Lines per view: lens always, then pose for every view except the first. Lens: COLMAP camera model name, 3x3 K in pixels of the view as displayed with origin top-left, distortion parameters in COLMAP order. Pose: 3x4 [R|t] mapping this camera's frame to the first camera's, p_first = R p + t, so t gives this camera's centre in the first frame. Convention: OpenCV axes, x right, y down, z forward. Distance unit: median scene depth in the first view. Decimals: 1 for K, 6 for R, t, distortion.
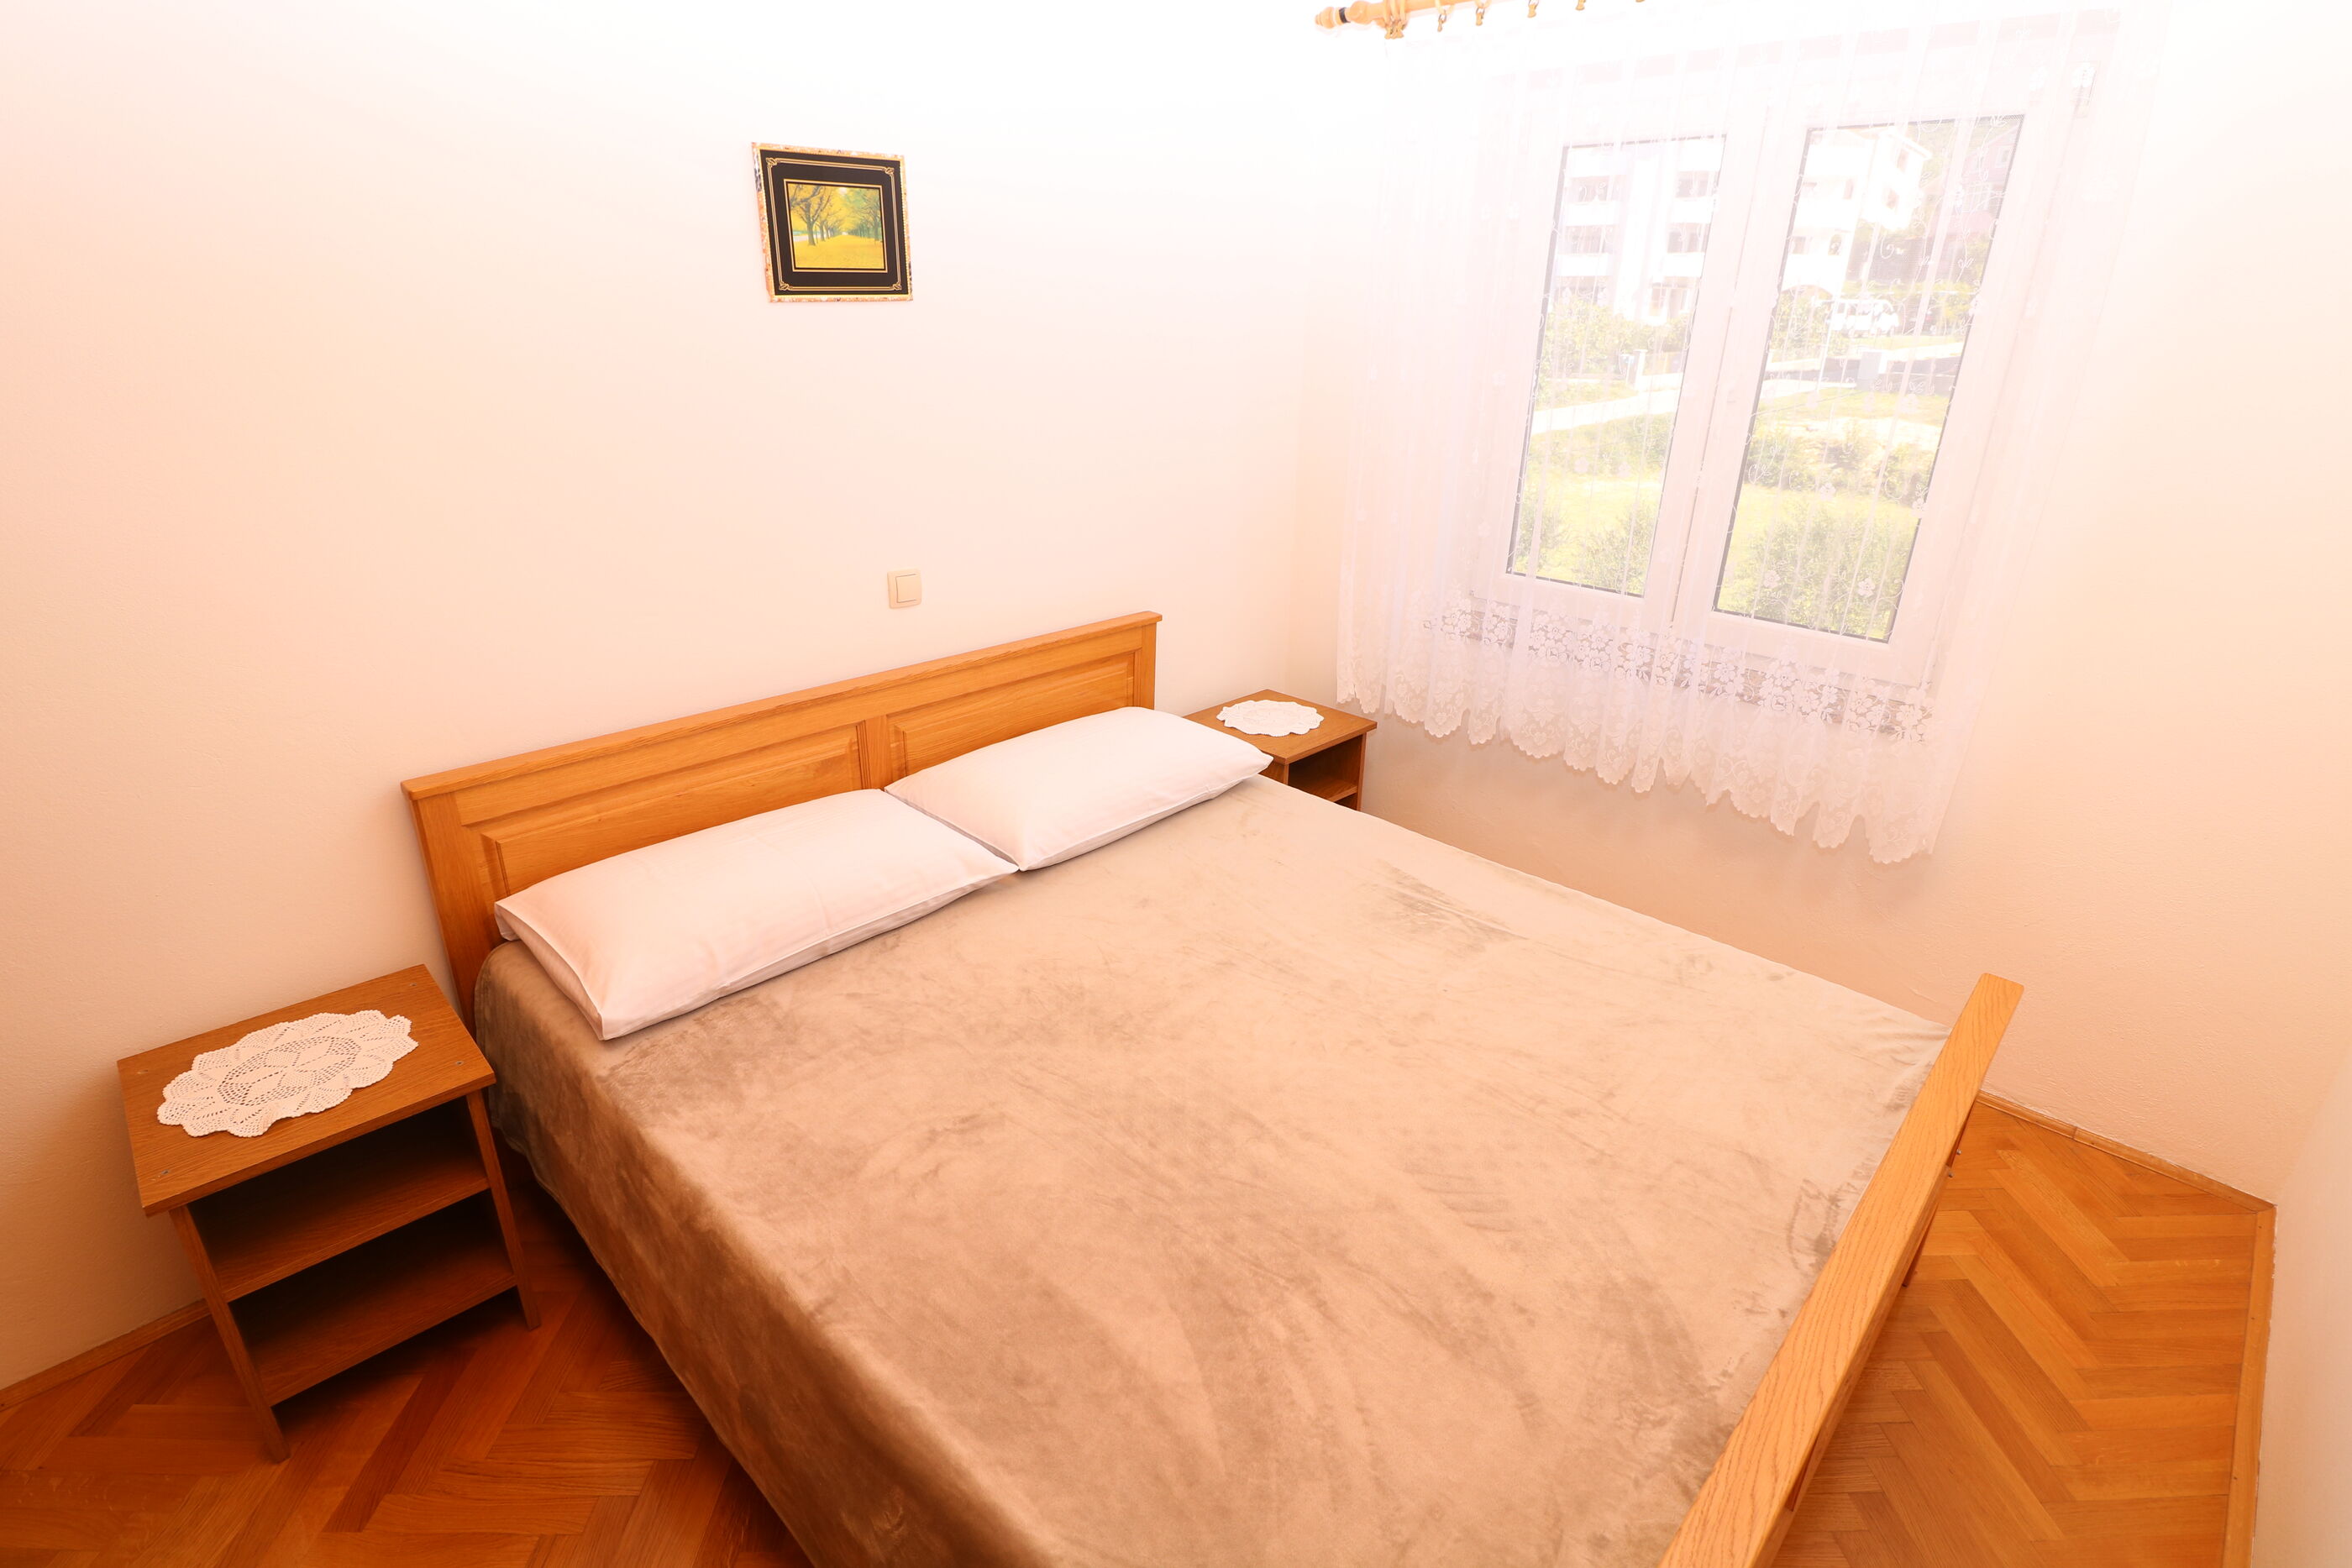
lens RADIAL K [[1125.0, 0, 1181.6], [0, 1125.0, 770.7], [0, 0, 1]] dist [-0.000622, -0.011731]
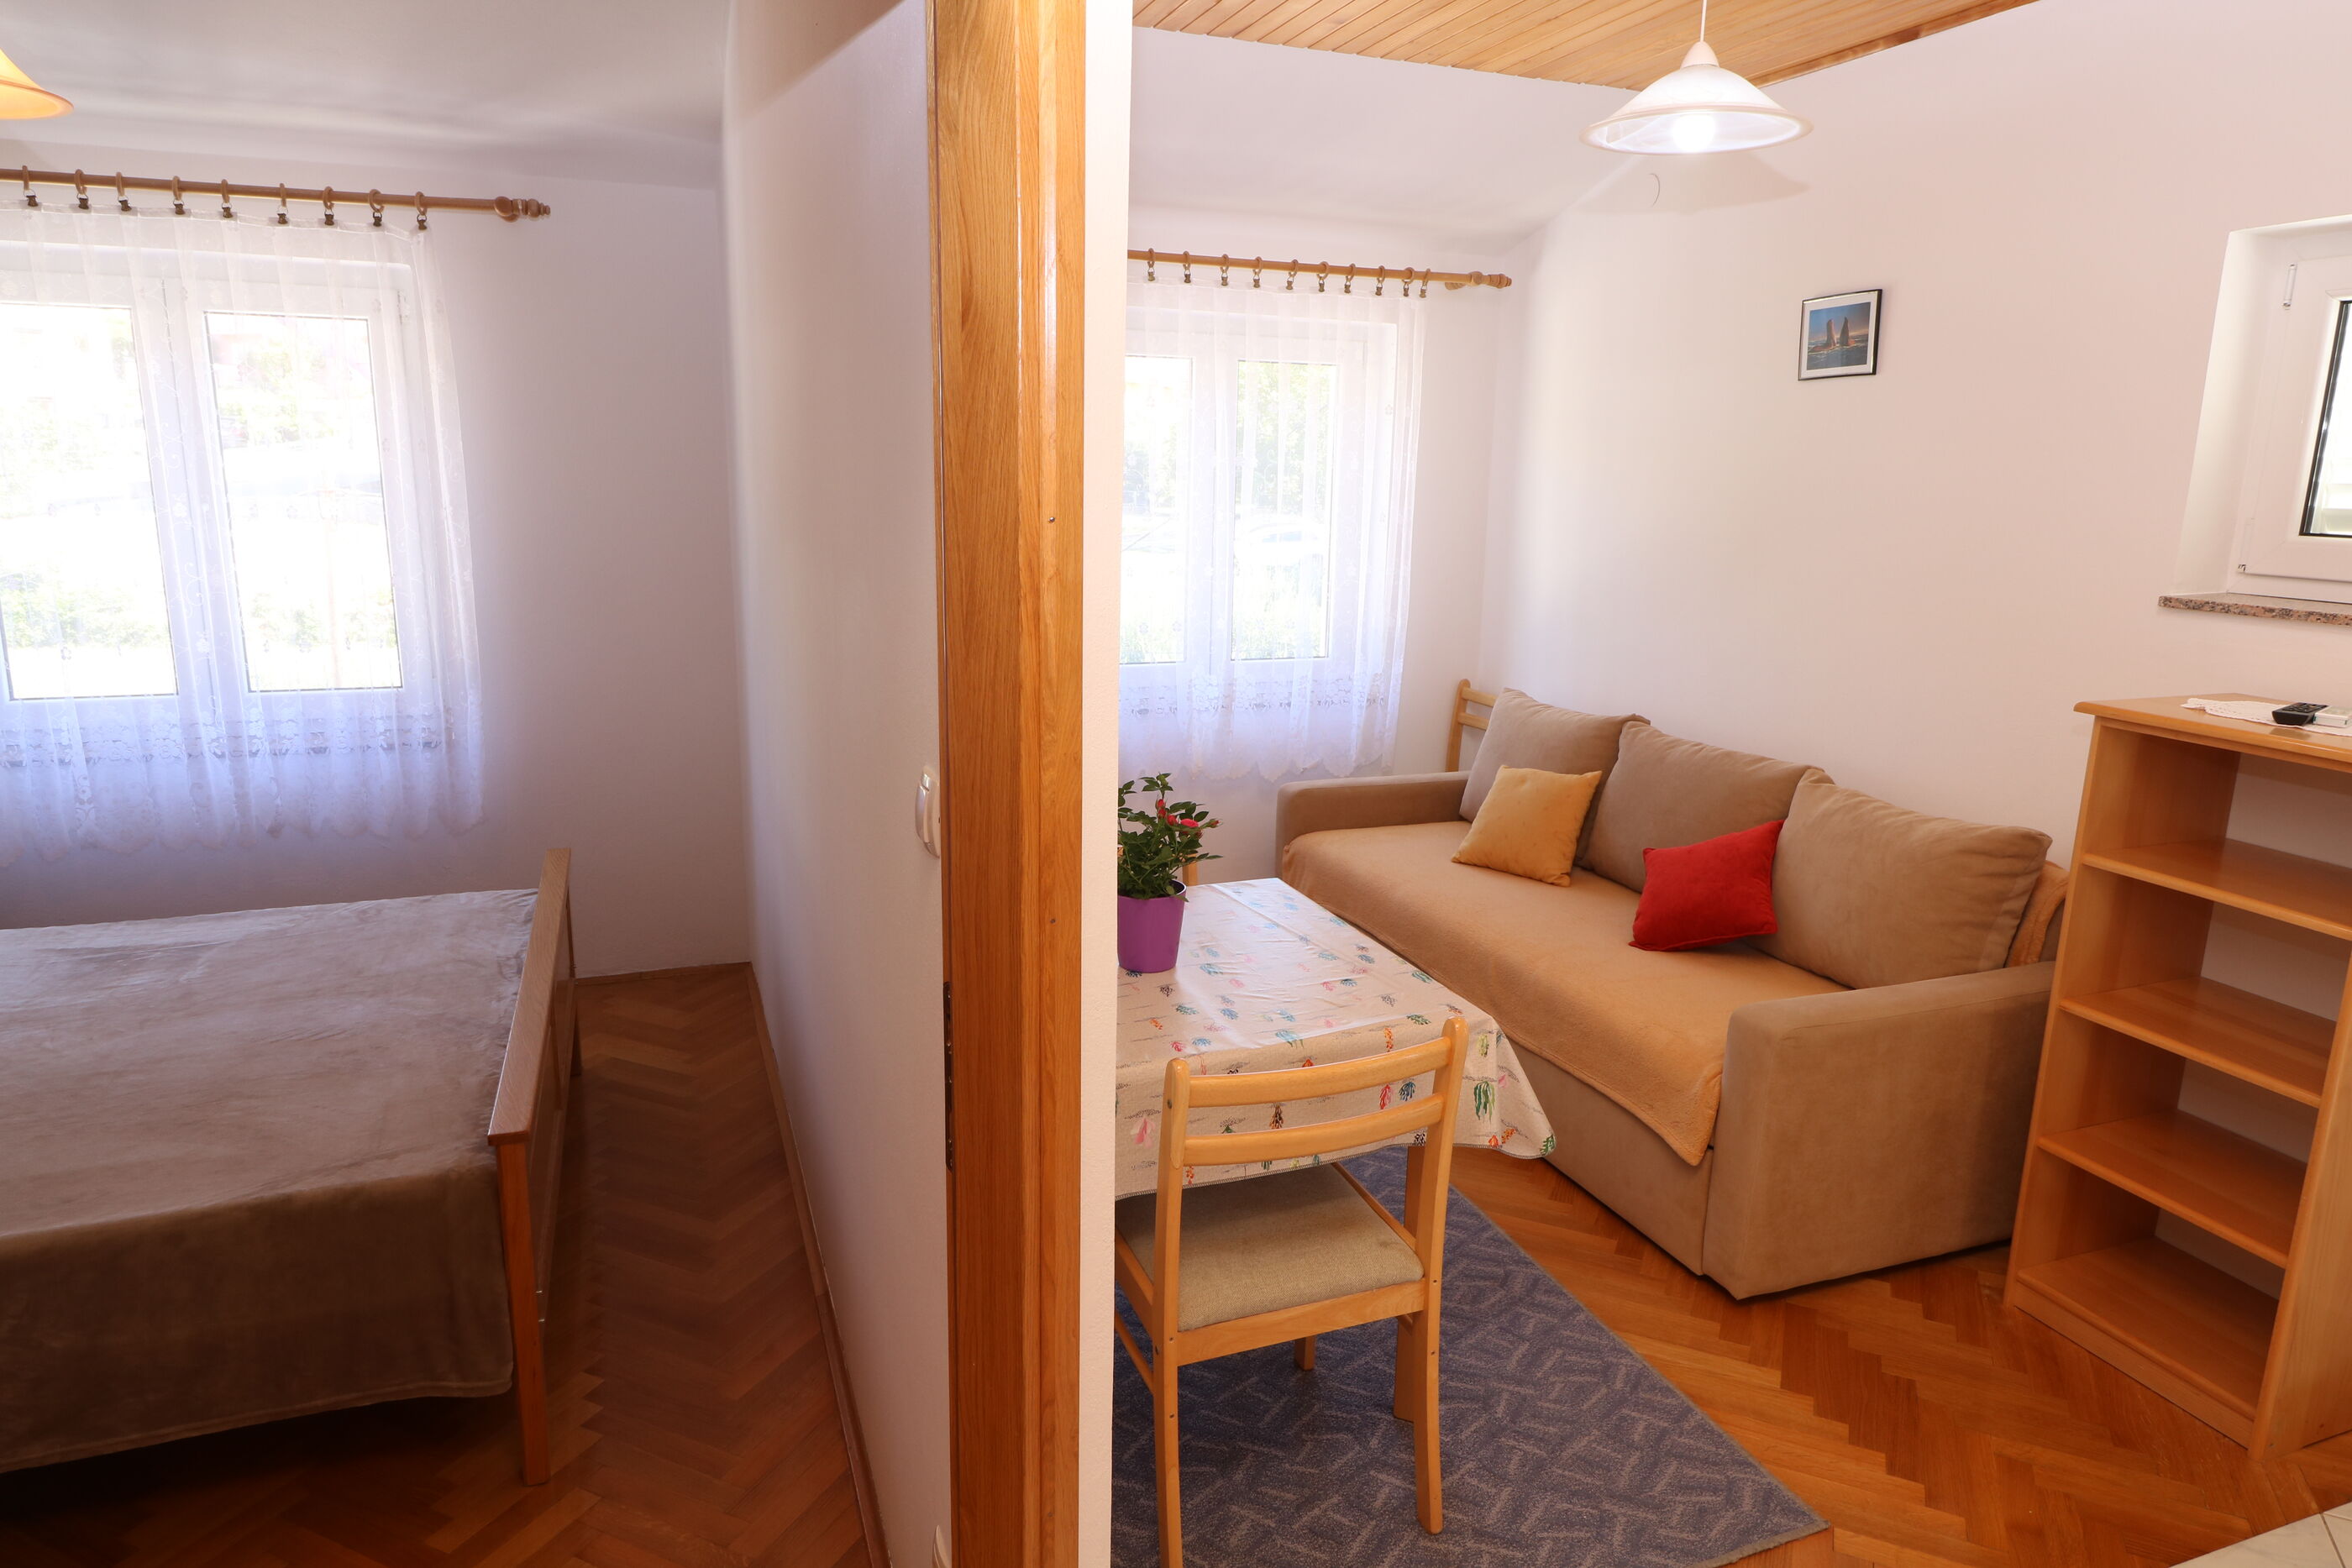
lens RADIAL K [[1445.5, 0, 1188.6], [0, 1445.5, 768.7], [0, 0, 1]] dist [0.007308, -0.011803]
pose [[0.431135, -0.200607, 0.879704, -0.577716], [0.333489, 0.941361, 0.051228, 0.235403], [-0.838396, 0.271285, 0.472754, -0.654189]]
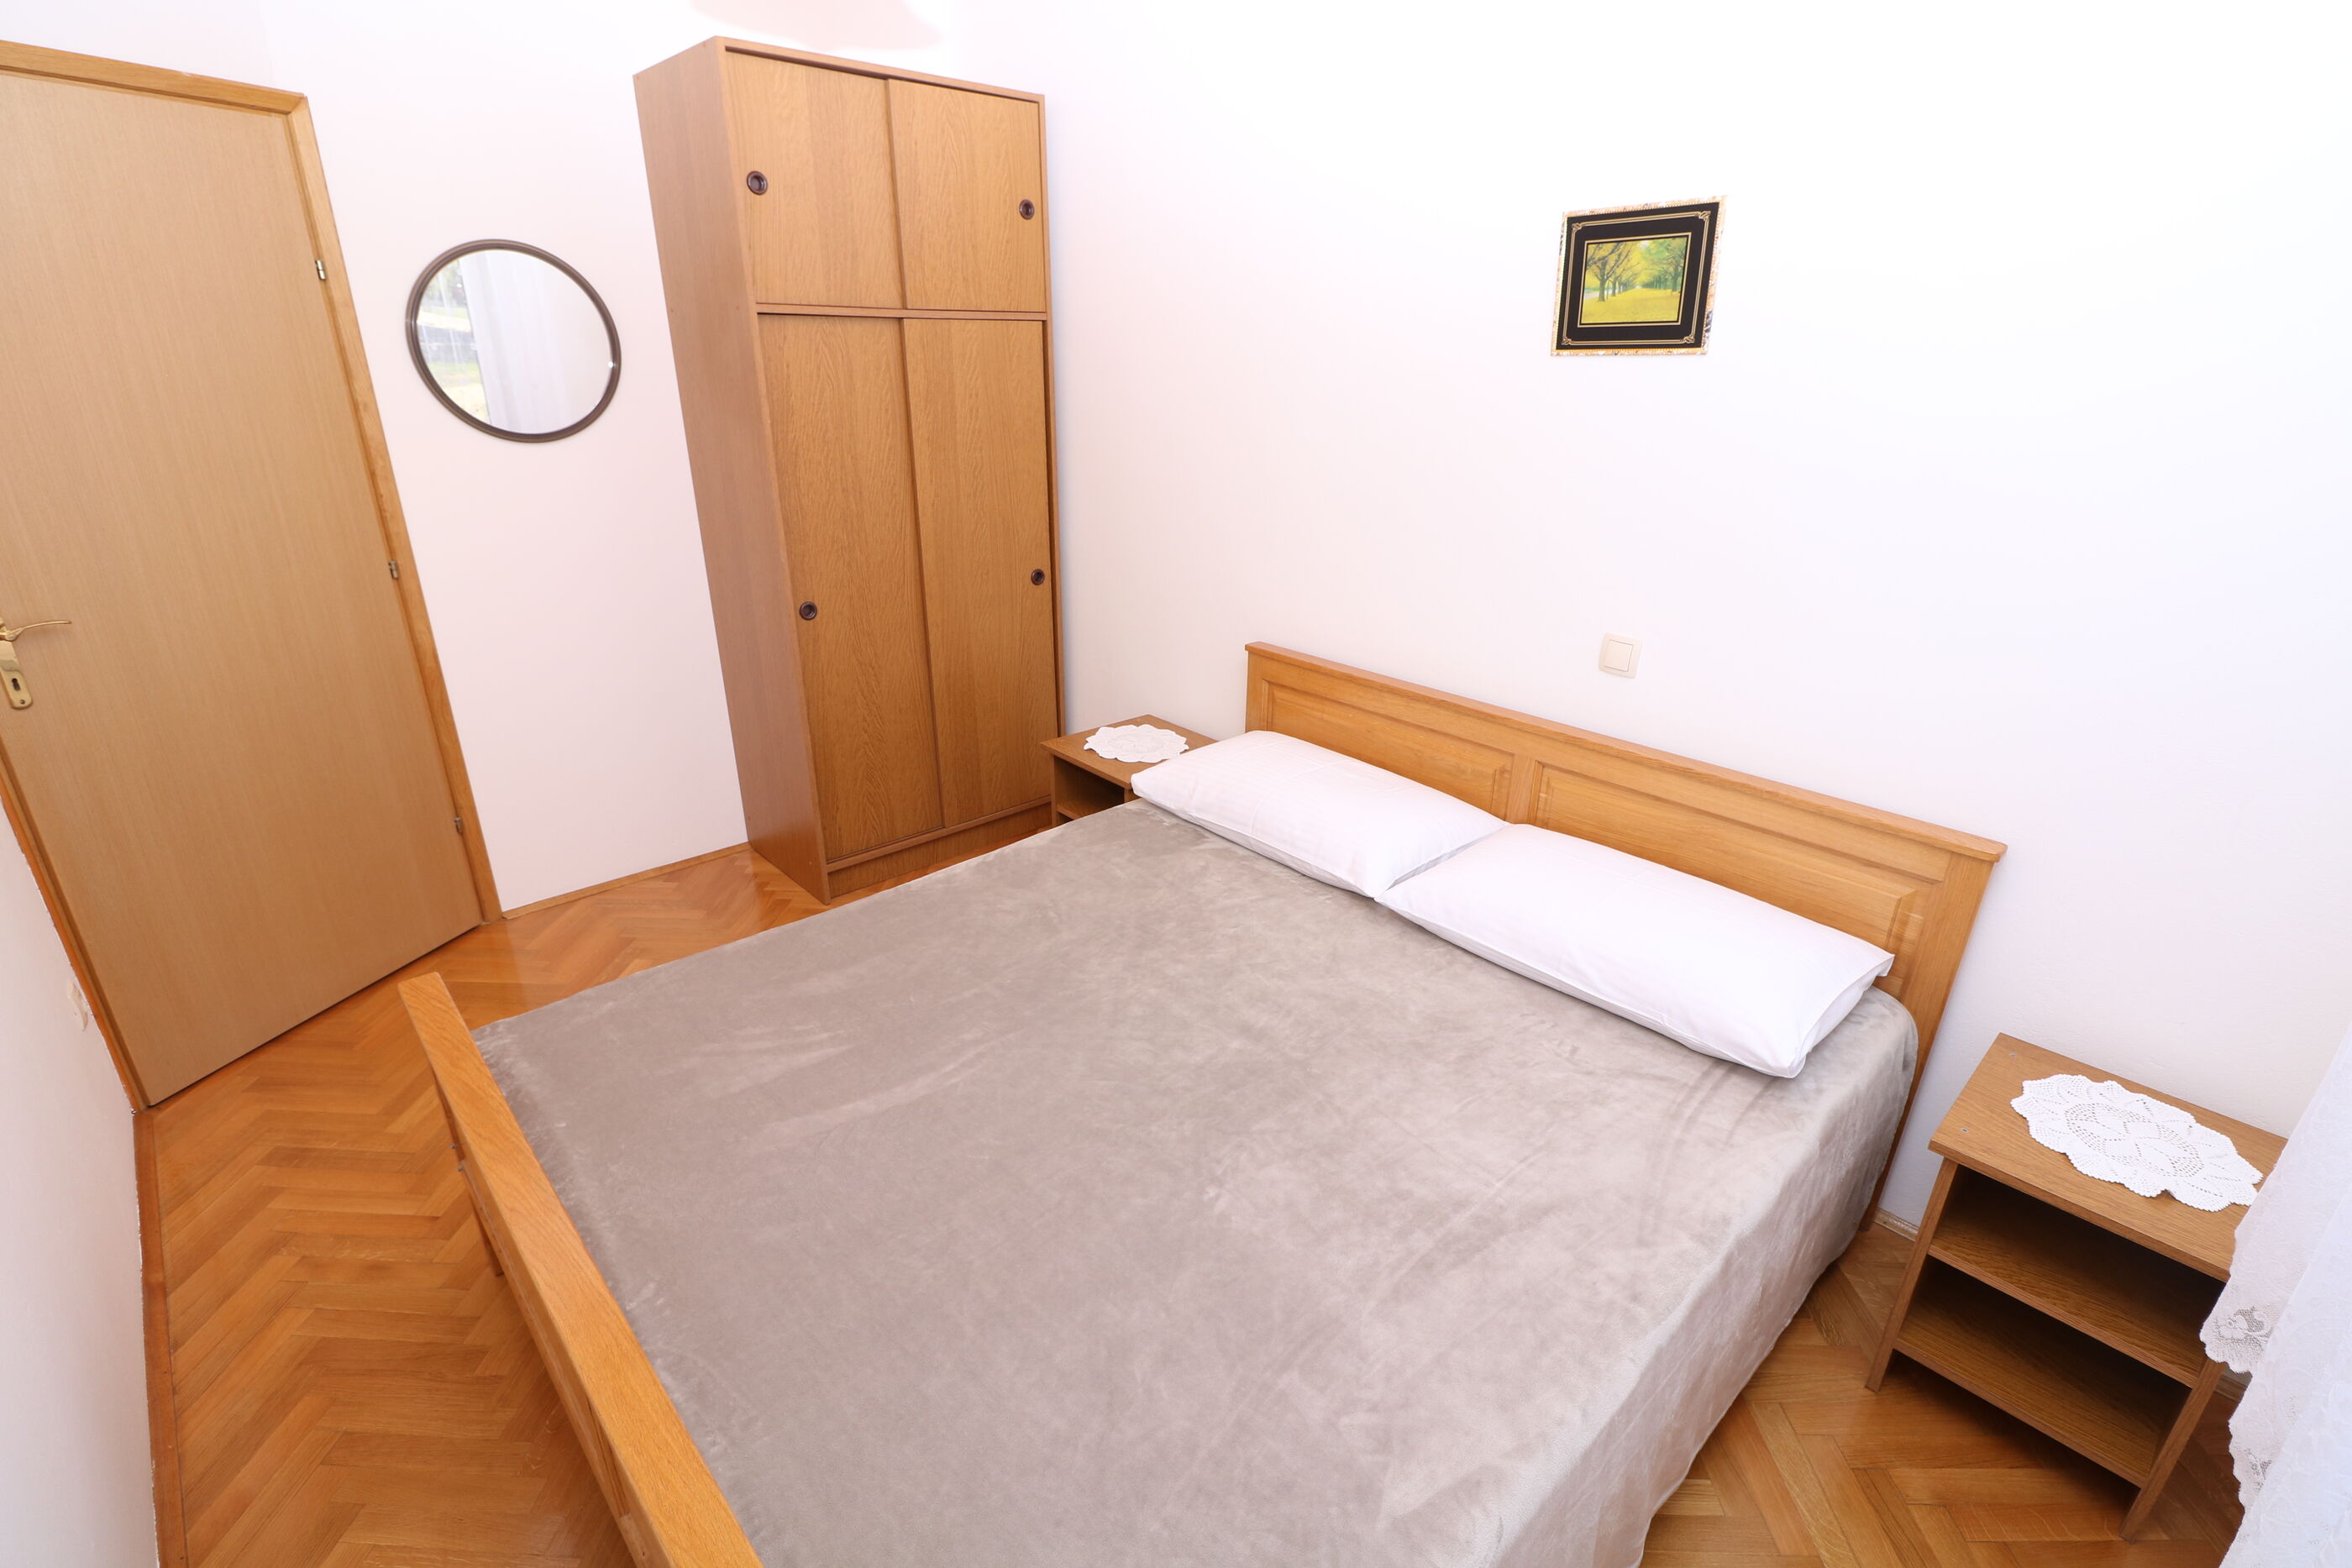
lens RADIAL K [[1086.6, 0, 1189.0], [0, 1086.6, 777.0], [0, 0, 1]] dist [-0.001790, -0.011531]
pose [[-0.050482, 0.351540, -0.934811, 0.774400], [-0.393246, 0.853396, 0.342160, -0.286953], [0.918047, 0.384883, 0.095161, 0.726041]]
